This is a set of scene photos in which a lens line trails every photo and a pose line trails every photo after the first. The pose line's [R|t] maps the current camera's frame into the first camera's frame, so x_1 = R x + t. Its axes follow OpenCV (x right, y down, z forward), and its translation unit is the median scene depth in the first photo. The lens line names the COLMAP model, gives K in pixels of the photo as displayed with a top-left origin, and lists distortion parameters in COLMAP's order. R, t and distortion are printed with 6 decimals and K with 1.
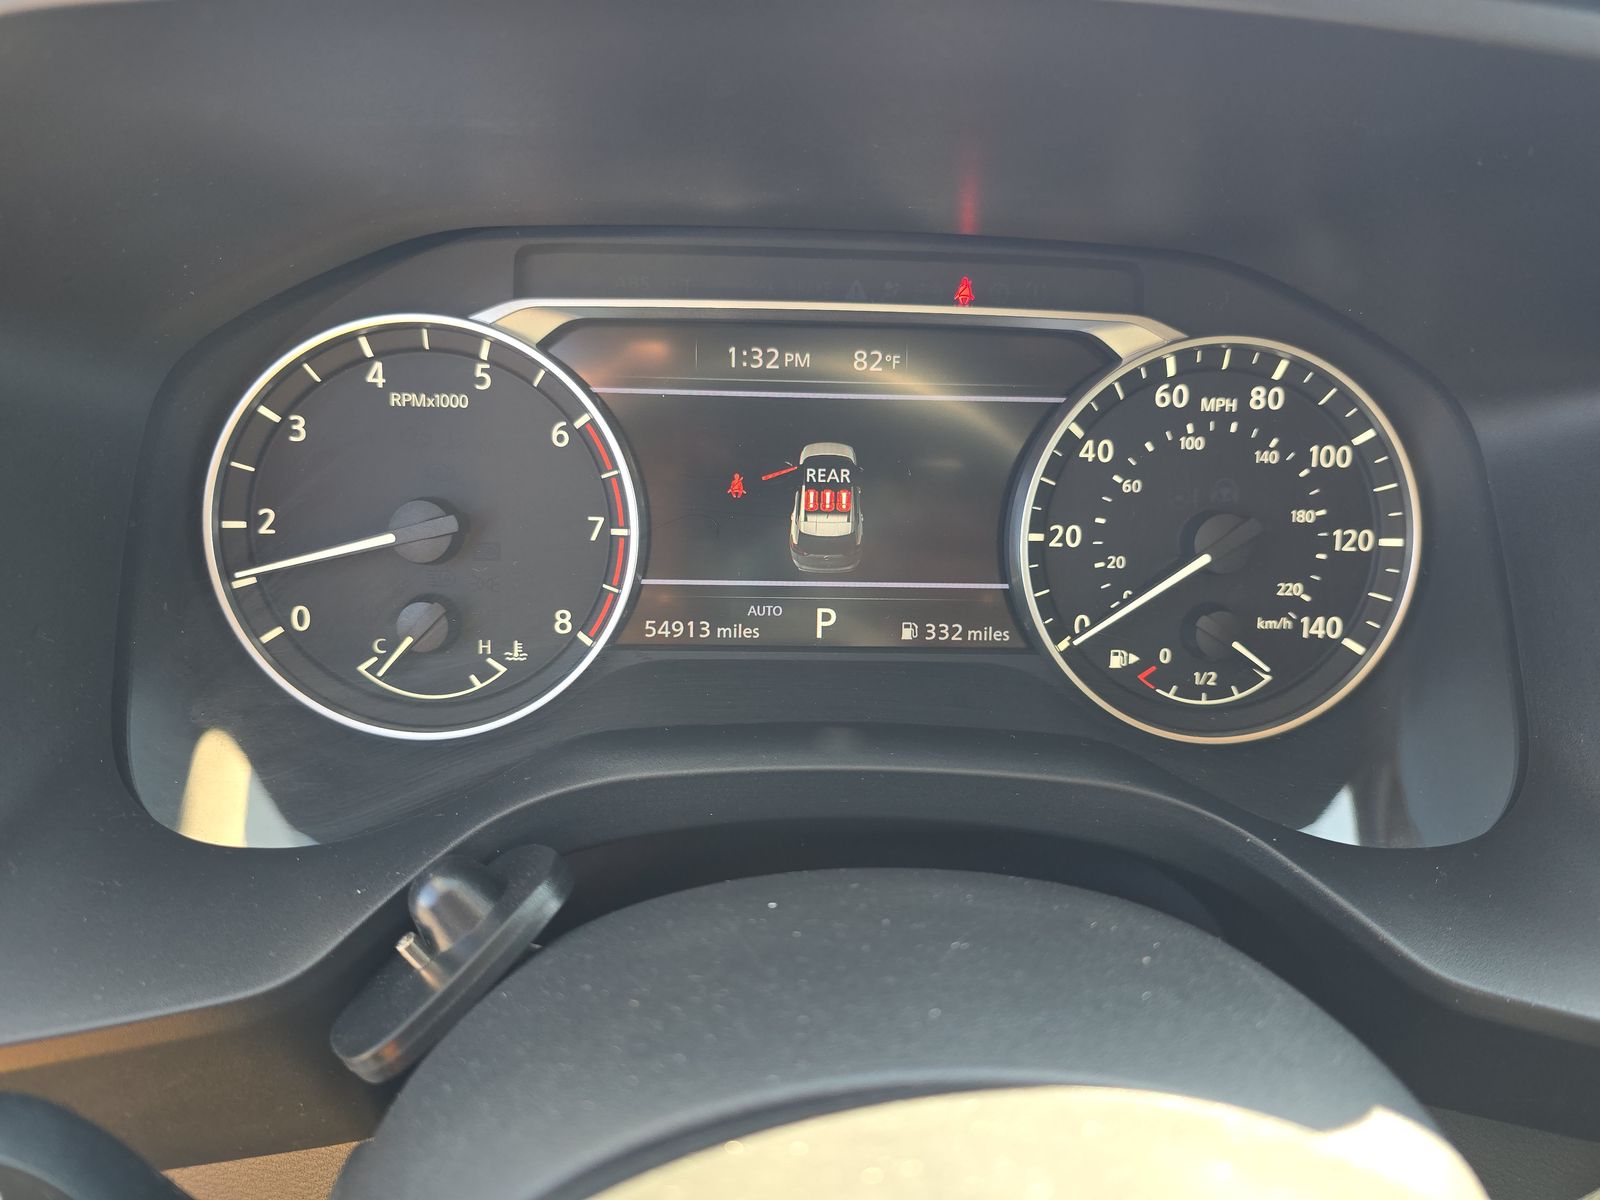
lens RADIAL K [[1108.9, 0, 808.3], [0, 1108.9, 597.8], [0, 0, 1]] dist [0.004119, -0.007860]
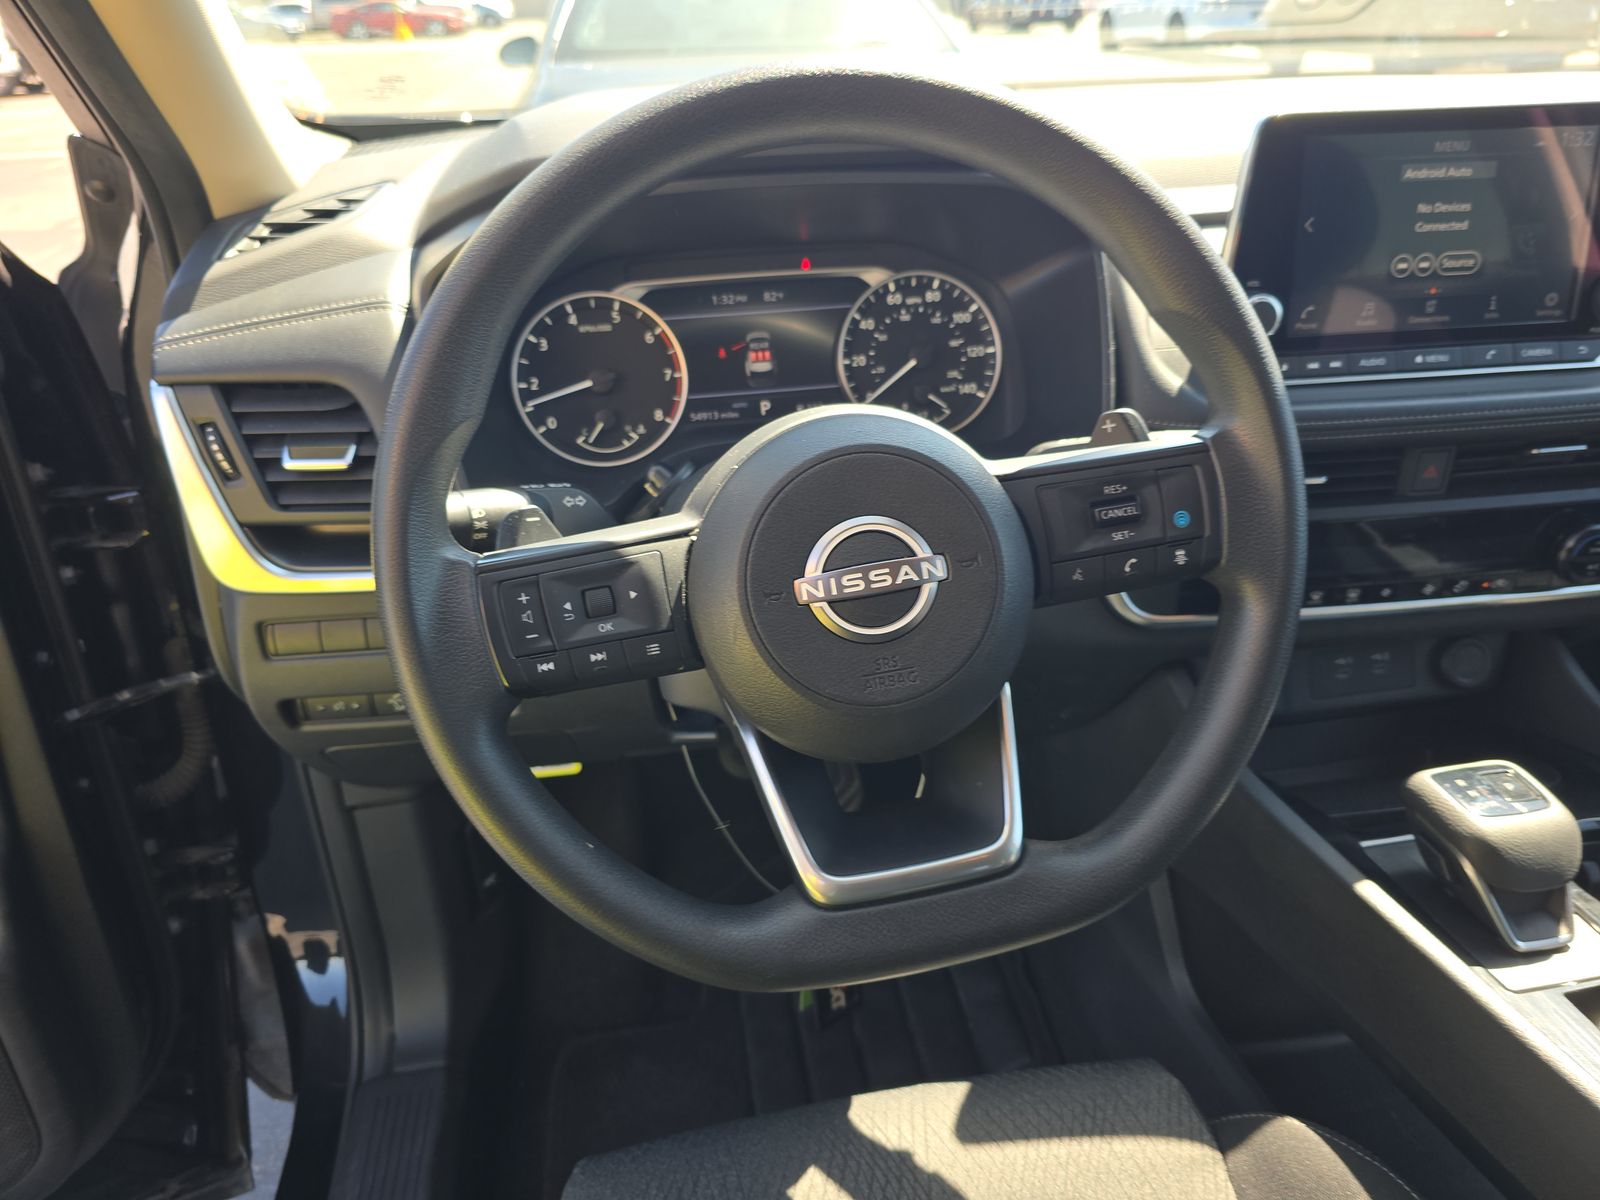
lens RADIAL K [[1094.2, 0, 800.0], [0, 1094.2, 600.0], [0, 0, 1]] dist [0.058041, -0.083765]
pose [[0.991128, -0.114140, 0.068095, -0.123270], [0.114136, 0.993457, 0.003951, 0.452188], [-0.068100, 0.003856, 0.997671, -1.428834]]
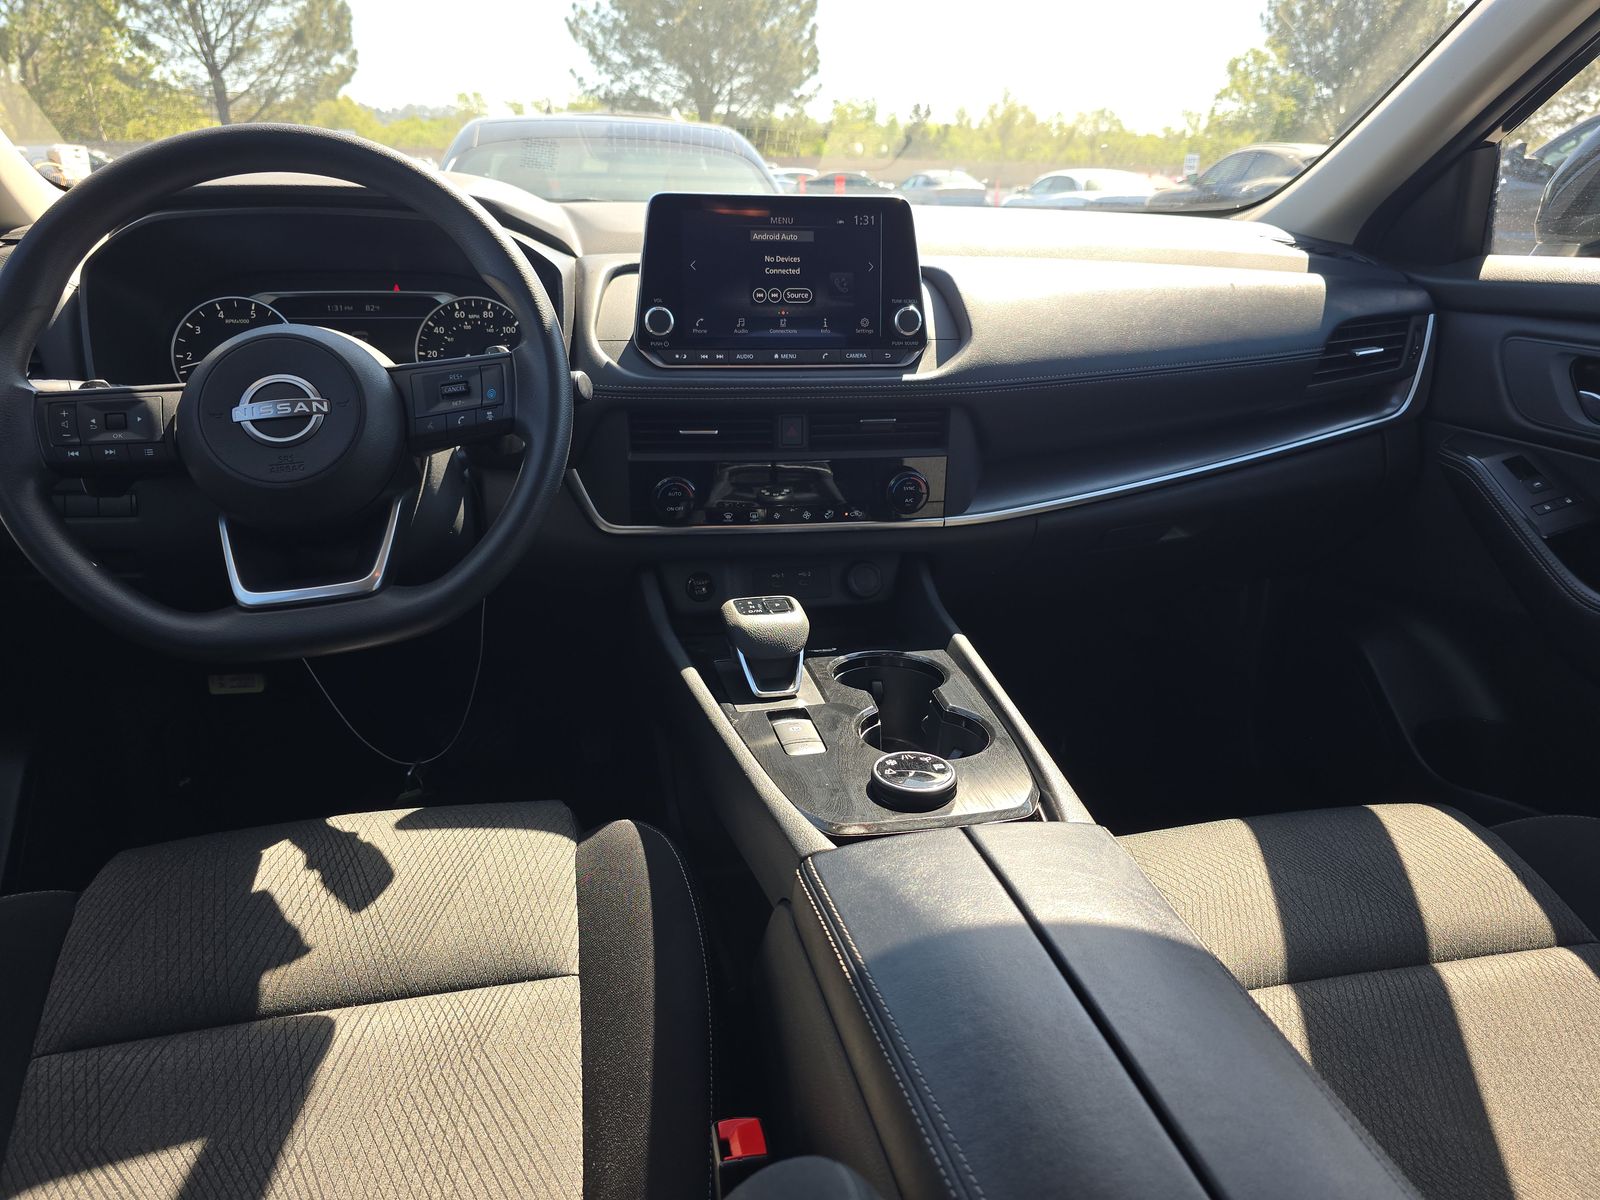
lens RADIAL K [[1088.1, 0, 801.2], [0, 1088.1, 608.7], [0, 0, 1]] dist [0.037967, -0.028035]
pose [[0.986792, -0.080312, 0.140681, 0.847896], [0.097460, 0.988030, -0.119578, 1.293560], [-0.129394, 0.131710, 0.982807, -2.501334]]
